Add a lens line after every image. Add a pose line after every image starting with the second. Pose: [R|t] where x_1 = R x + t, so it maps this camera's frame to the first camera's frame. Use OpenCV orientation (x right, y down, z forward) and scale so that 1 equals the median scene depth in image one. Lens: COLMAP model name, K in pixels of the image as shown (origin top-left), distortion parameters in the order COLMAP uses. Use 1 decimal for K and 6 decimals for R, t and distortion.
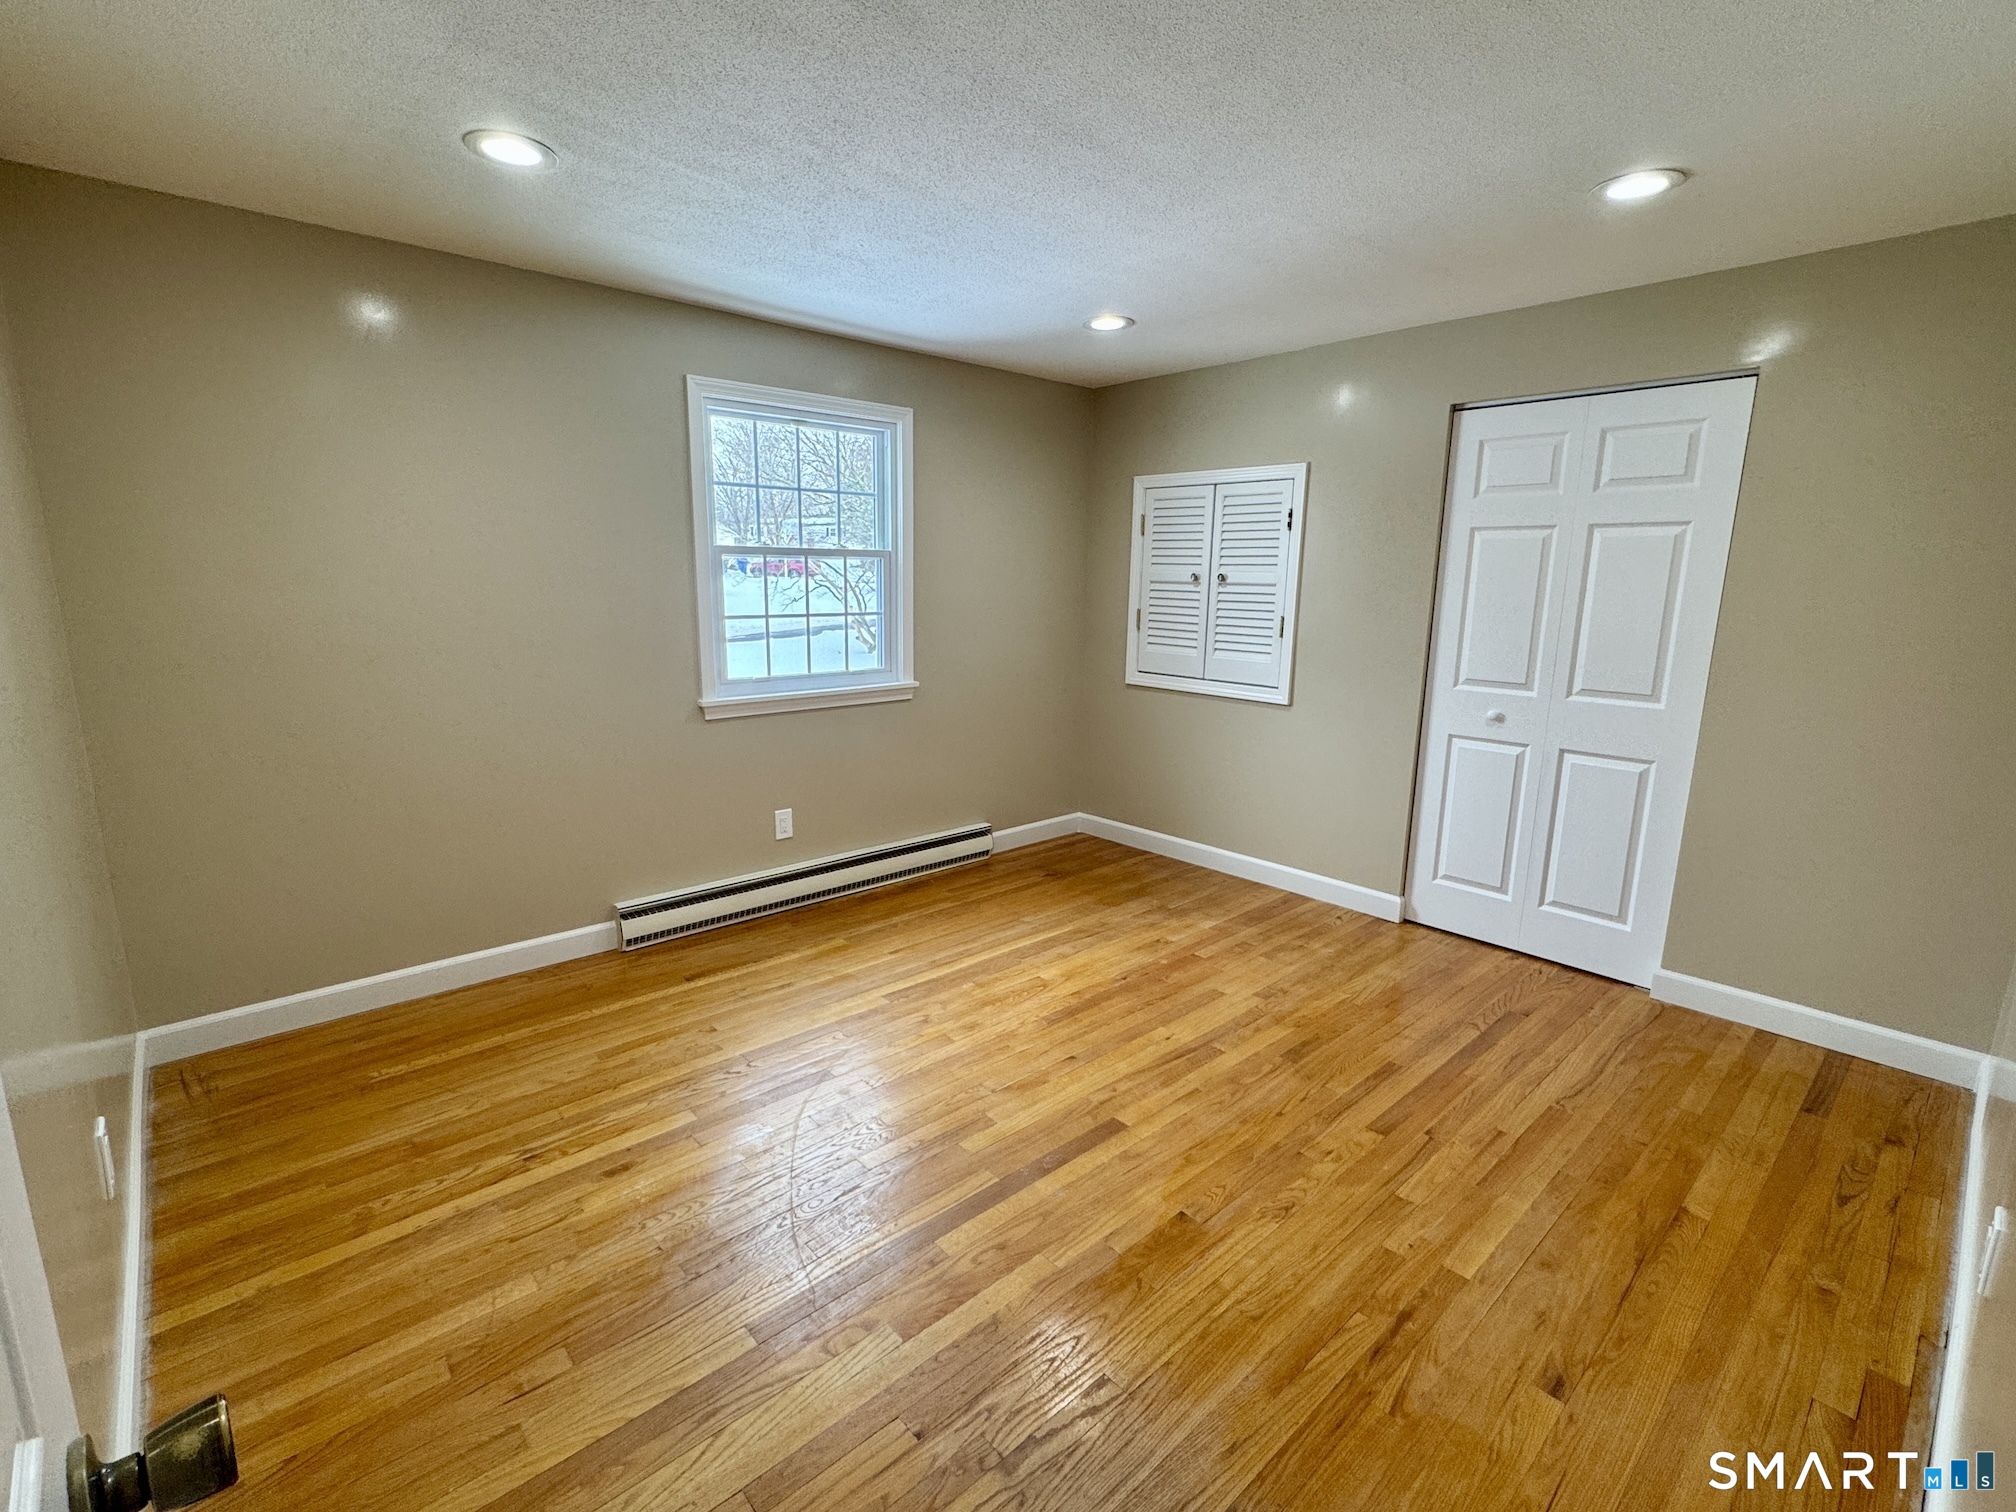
lens RADIAL K [[922.5, 0, 1008.0], [0, 922.5, 756.0], [0, 0, 1]] dist [-0.000364, 0.000035]
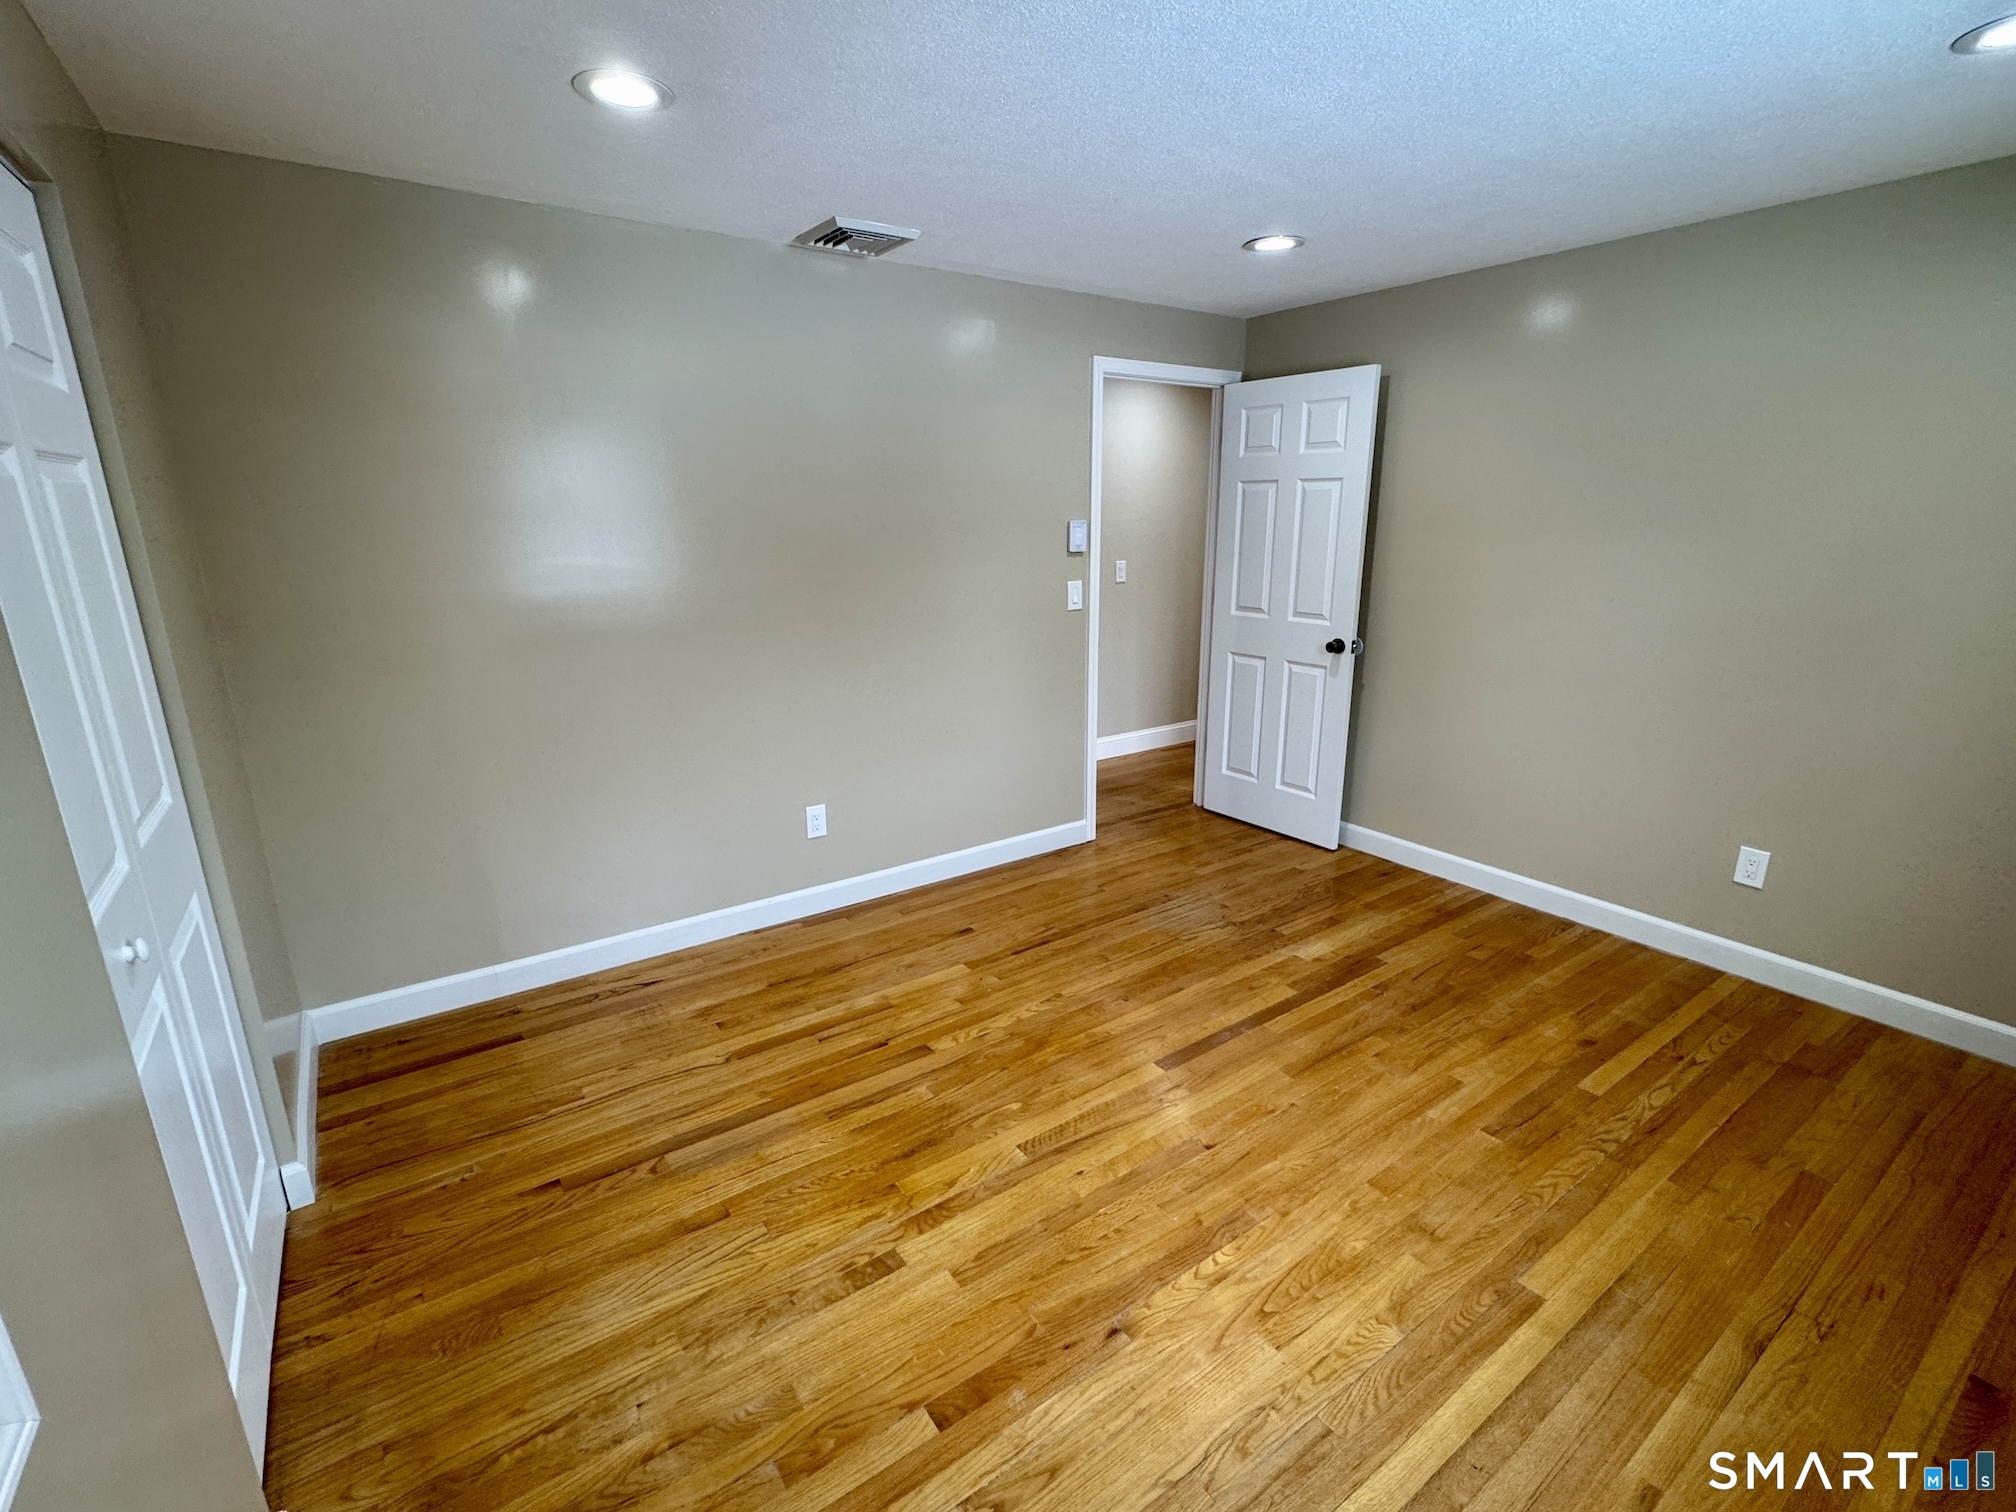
lens RADIAL K [[922.5, 0, 1008.0], [0, 922.5, 756.0], [0, 0, 1]] dist [-0.000364, 0.000035]
pose [[-0.992099, -0.036625, 0.119994, 0.191203], [0.020784, 0.895241, 0.445097, -0.425075], [-0.123725, 0.444074, -0.887406, 1.902088]]
